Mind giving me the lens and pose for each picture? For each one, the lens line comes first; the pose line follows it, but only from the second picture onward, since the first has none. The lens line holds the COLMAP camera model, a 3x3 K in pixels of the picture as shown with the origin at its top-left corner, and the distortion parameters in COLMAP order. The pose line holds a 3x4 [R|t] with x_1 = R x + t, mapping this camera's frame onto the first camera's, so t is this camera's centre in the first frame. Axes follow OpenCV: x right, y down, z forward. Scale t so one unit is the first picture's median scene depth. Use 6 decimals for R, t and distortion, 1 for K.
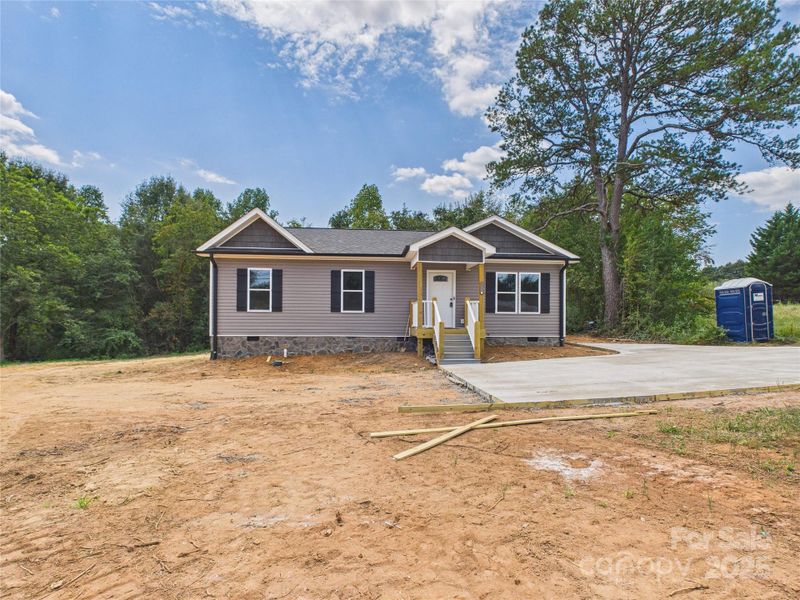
lens RADIAL K [[421.4, 0, 400.0], [0, 421.4, 320.9], [0, 0, 1]] dist [0.001458, 0.000741]
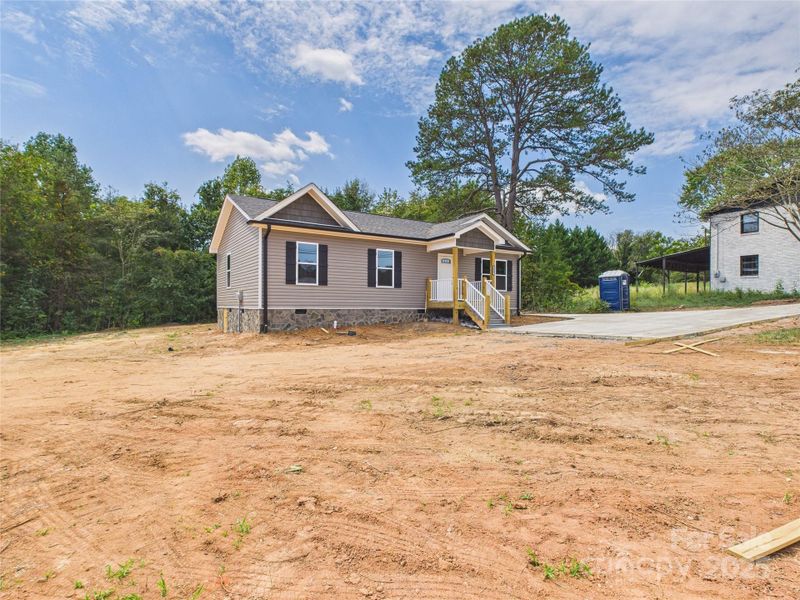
lens RADIAL K [[421.7, 0, 400.0], [0, 421.7, 300.0], [0, 0, 1]] dist [0.002210, 0.000509]
pose [[0.884617, 0.005403, 0.466287, -0.600610], [-0.001675, 0.999963, -0.008410, 0.022376], [-0.466315, 0.006659, 0.884594, -0.007848]]
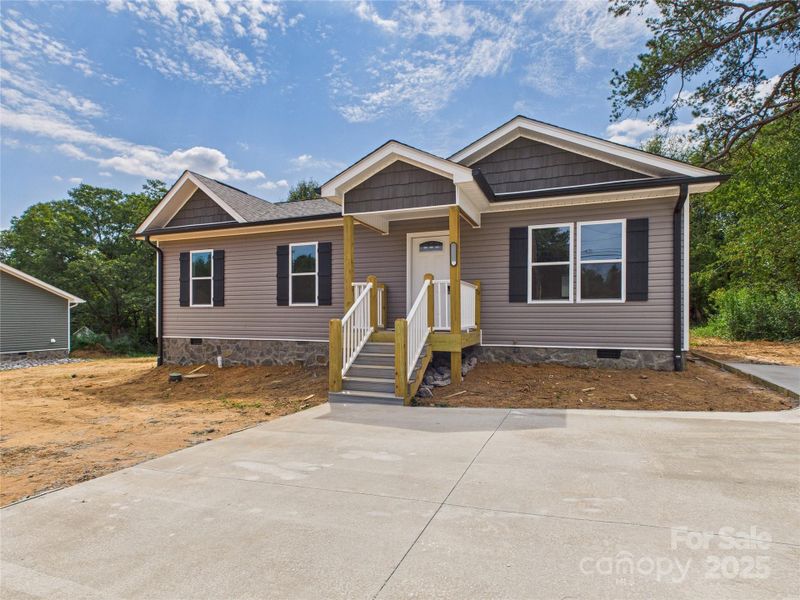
lens RADIAL K [[421.4, 0, 400.0], [0, 421.4, 320.9], [0, 0, 1]] dist [0.001458, 0.000741]
pose [[0.894860, -0.000462, -0.446346, 0.331382], [0.000811, 0.999999, 0.000591, 0.004234], [0.446346, -0.000891, 0.894860, 0.463077]]
